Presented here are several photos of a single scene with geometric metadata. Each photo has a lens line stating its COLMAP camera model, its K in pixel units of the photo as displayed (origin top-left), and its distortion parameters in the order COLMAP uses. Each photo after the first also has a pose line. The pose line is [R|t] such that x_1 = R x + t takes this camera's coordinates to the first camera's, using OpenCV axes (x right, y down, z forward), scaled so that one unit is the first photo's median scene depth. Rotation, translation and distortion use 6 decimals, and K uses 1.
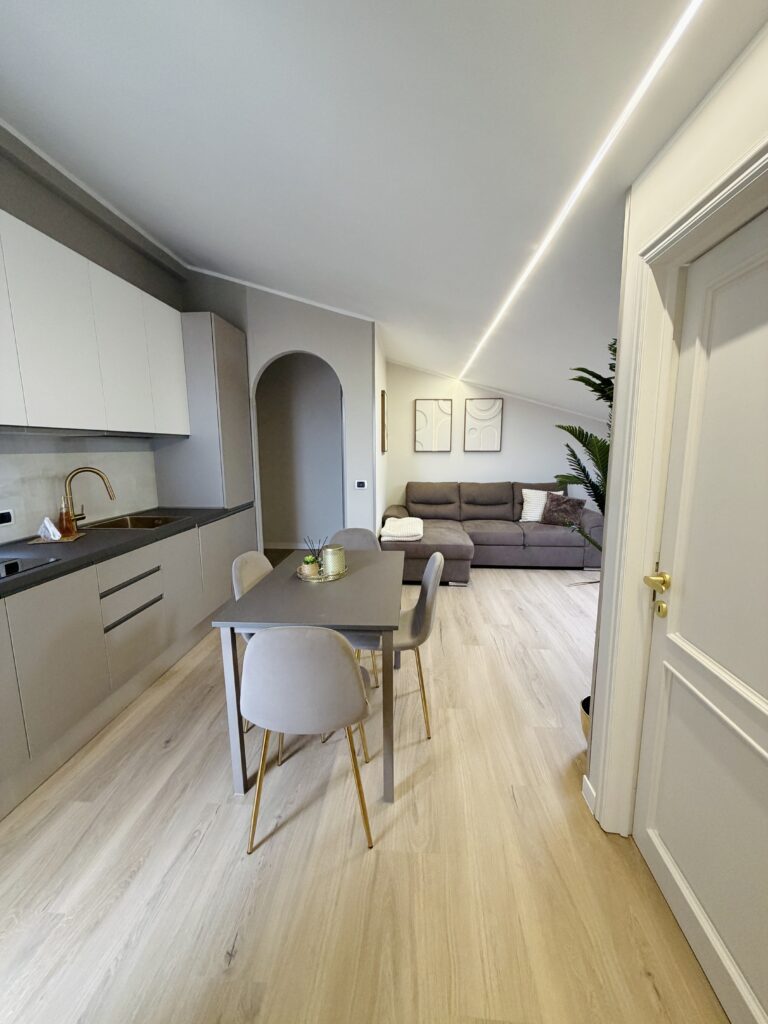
lens RADIAL K [[409.1, 0, 384.7], [0, 409.1, 510.9], [0, 0, 1]] dist [-0.001788, 0.001043]
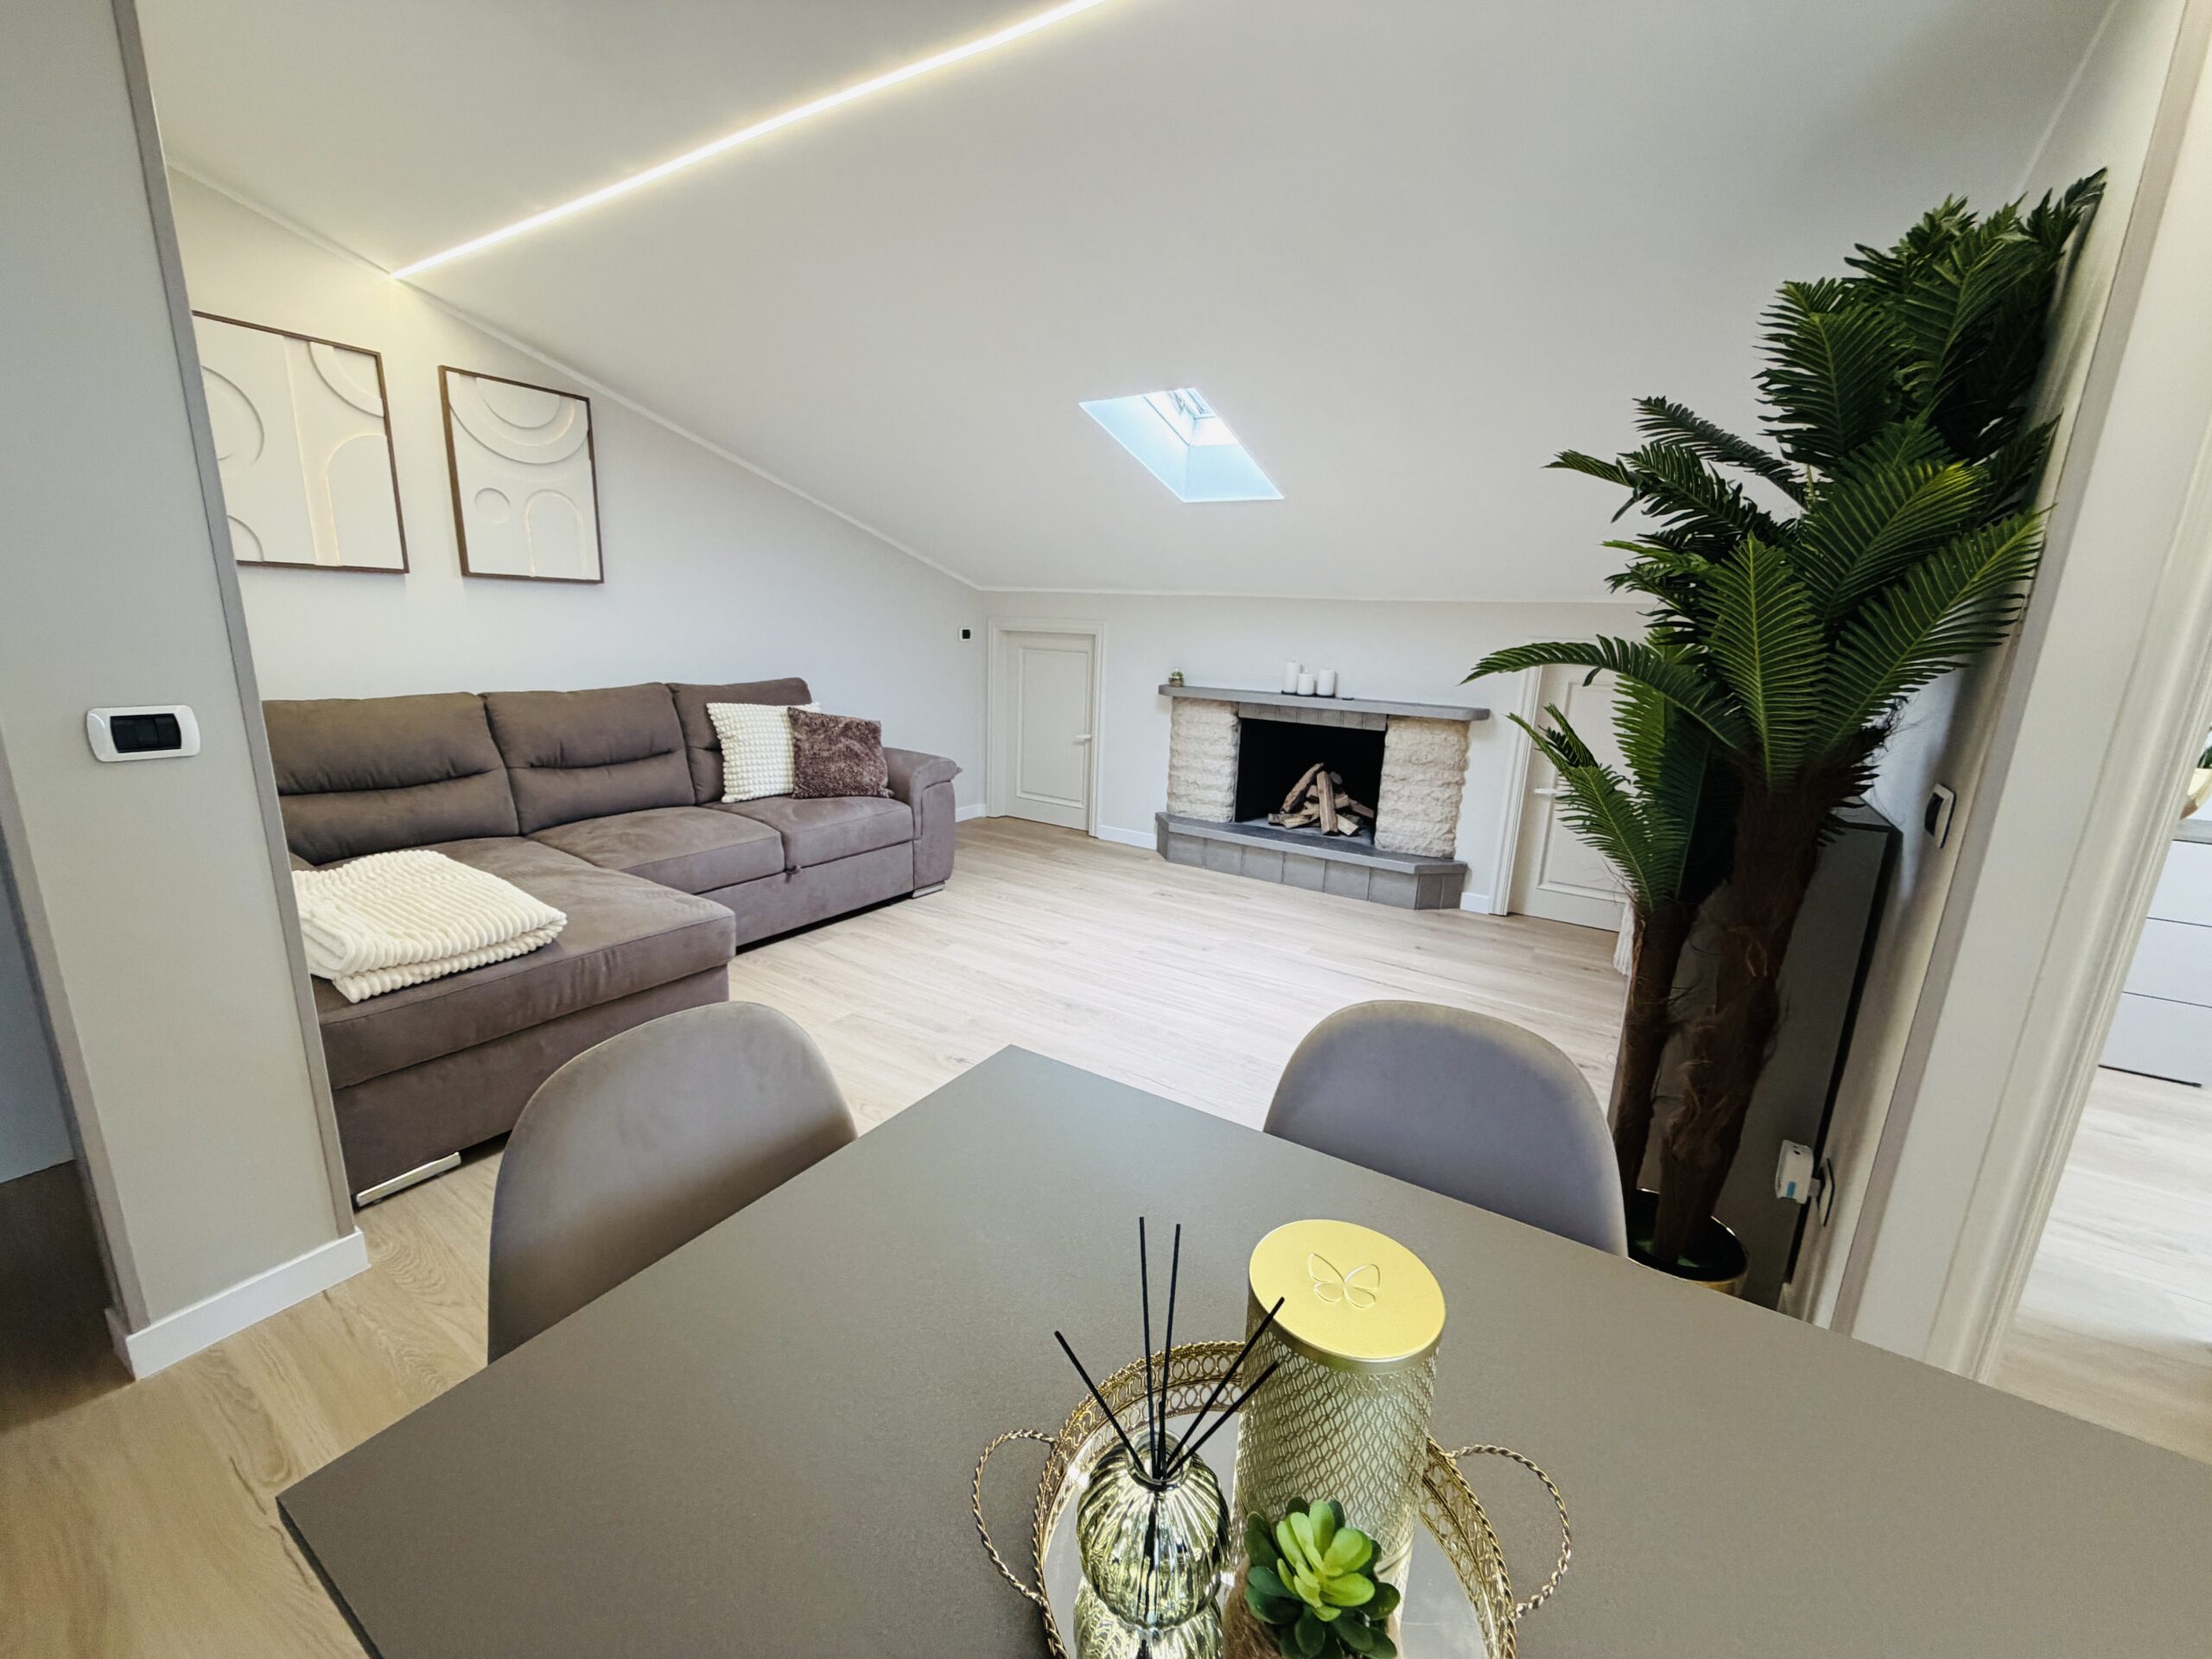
lens RADIAL K [[883.8, 0, 1119.7], [0, 883.8, 820.0], [0, 0, 1]] dist [-0.001788, 0.001043]
pose [[0.466105, -0.174558, 0.867338, -0.161671], [0.096716, 0.984521, 0.146166, -0.037903], [-0.879427, 0.015757, 0.475773, 0.427093]]
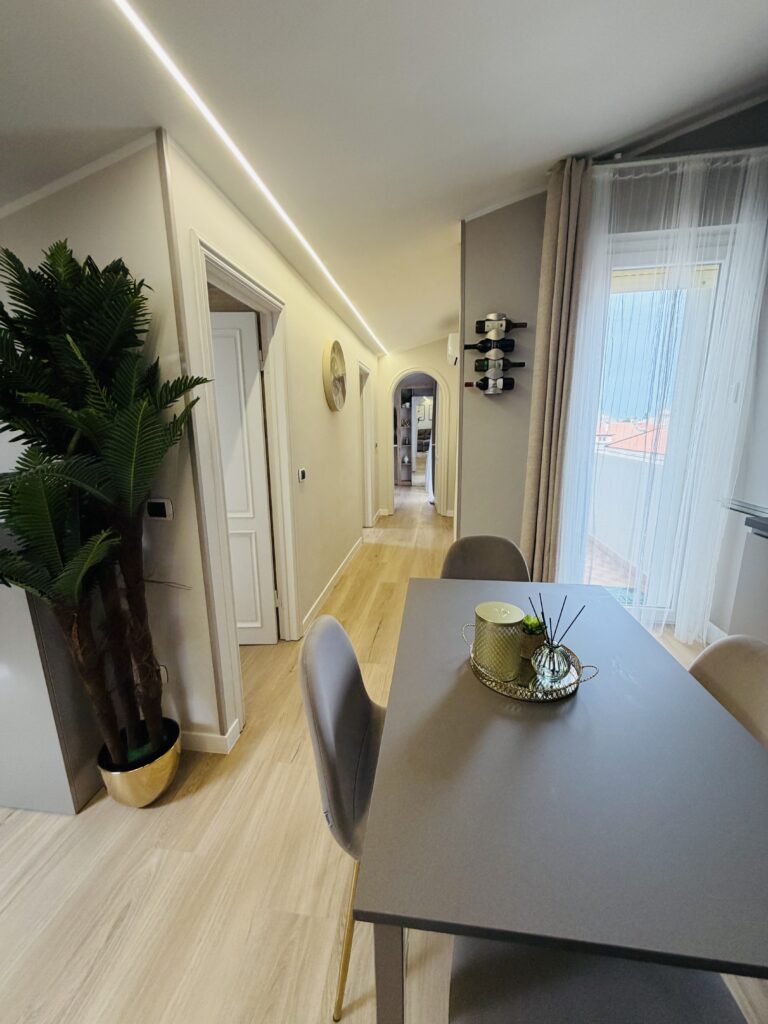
lens RADIAL K [[409.1, 0, 385.1], [0, 409.1, 509.8], [0, 0, 1]] dist [-0.001788, 0.001043]
pose [[-0.998467, 0.004916, 0.055133, 0.012602], [0.024222, 0.934423, 0.355340, -0.087225], [-0.049771, 0.356131, -0.933110, 0.642680]]
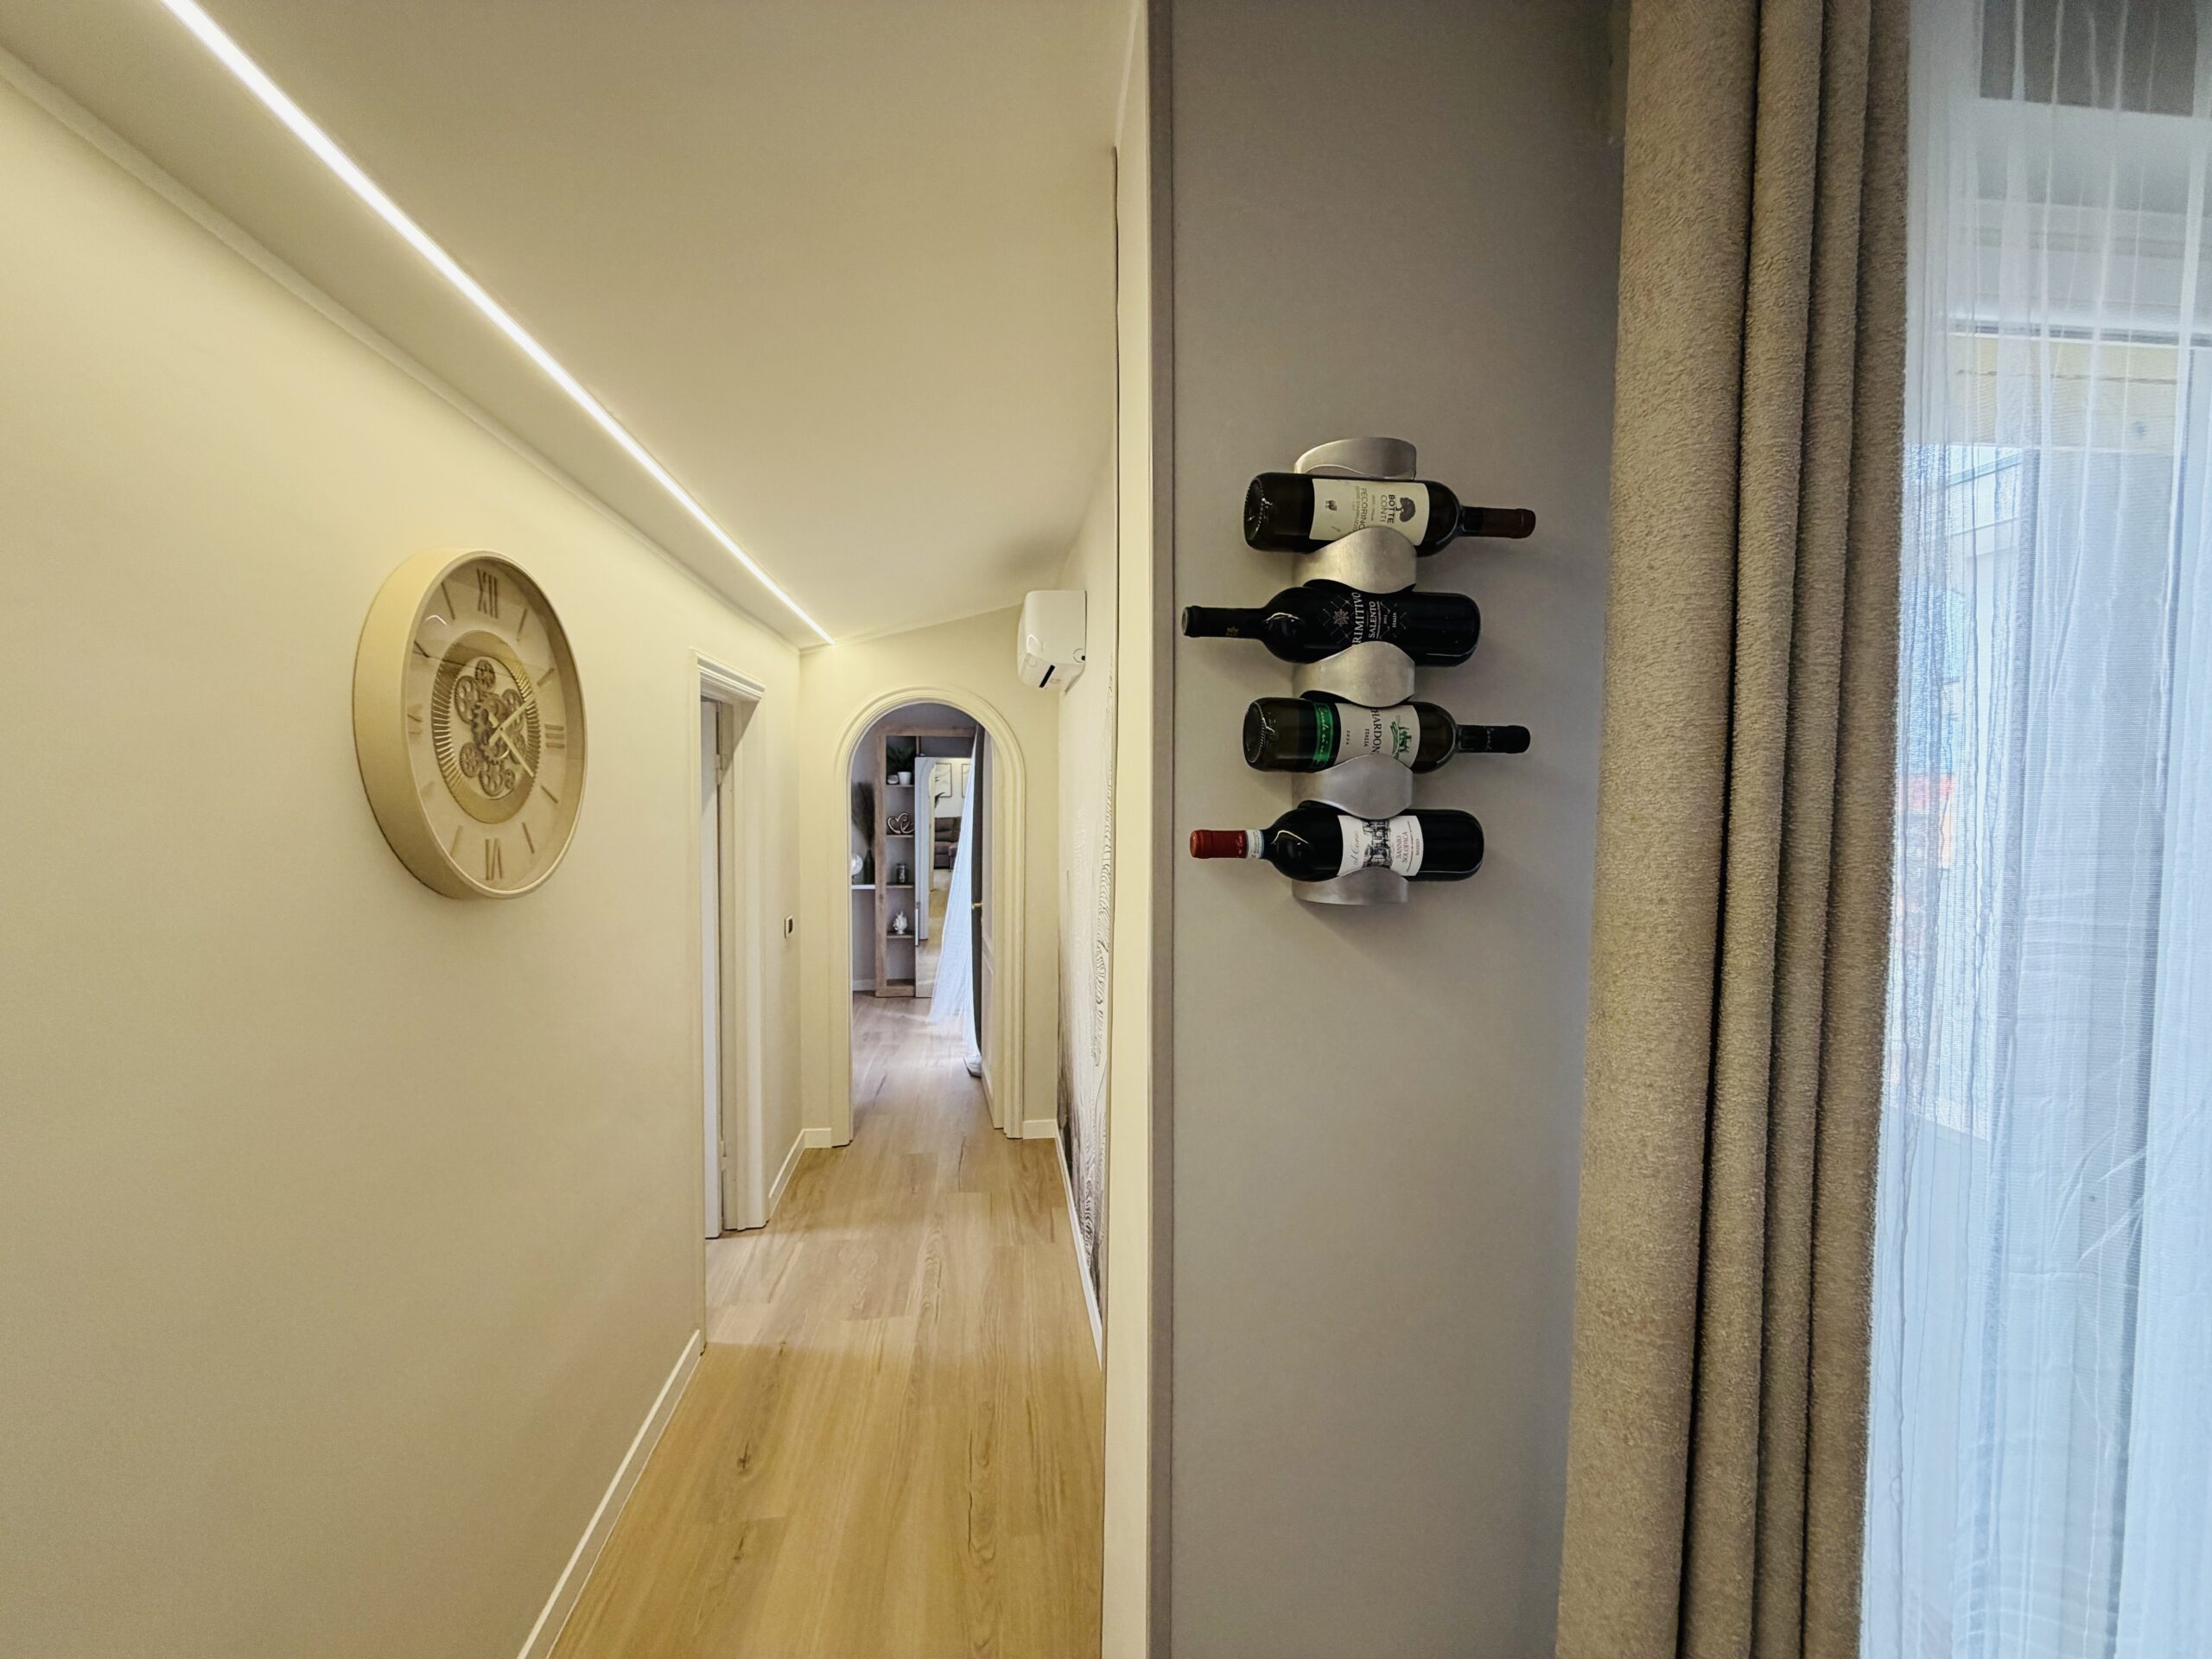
lens RADIAL K [[883.8, 0, 1100.3], [0, 883.8, 825.2], [0, 0, 1]] dist [-0.001788, 0.001043]
pose [[-0.978446, 0.006022, -0.206413, -0.005861], [-0.034210, 0.981036, 0.190784, -0.086049], [0.203648, 0.193733, -0.959685, 0.233230]]
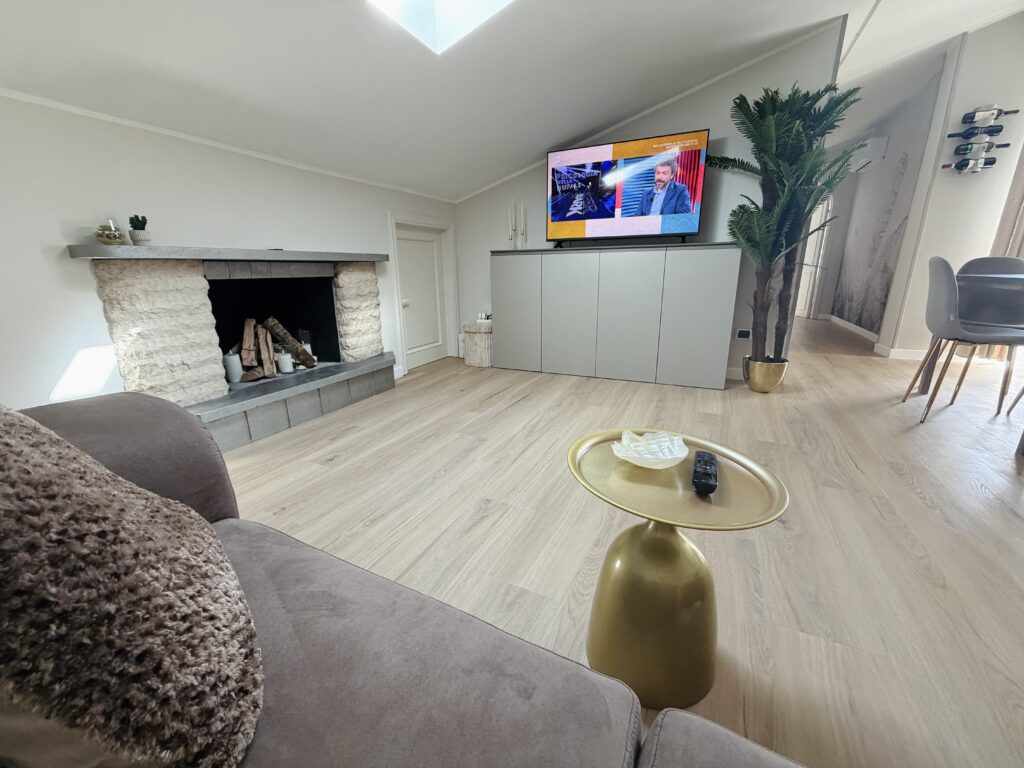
lens RADIAL K [[409.1, 0, 507.7], [0, 409.1, 378.2], [0, 0, 1]] dist [-0.001788, 0.001043]
pose [[-0.927790, -0.080106, 0.364402, 0.354806], [0.074902, 0.916807, 0.392243, -0.043243], [-0.365507, 0.391214, -0.844604, 1.093920]]
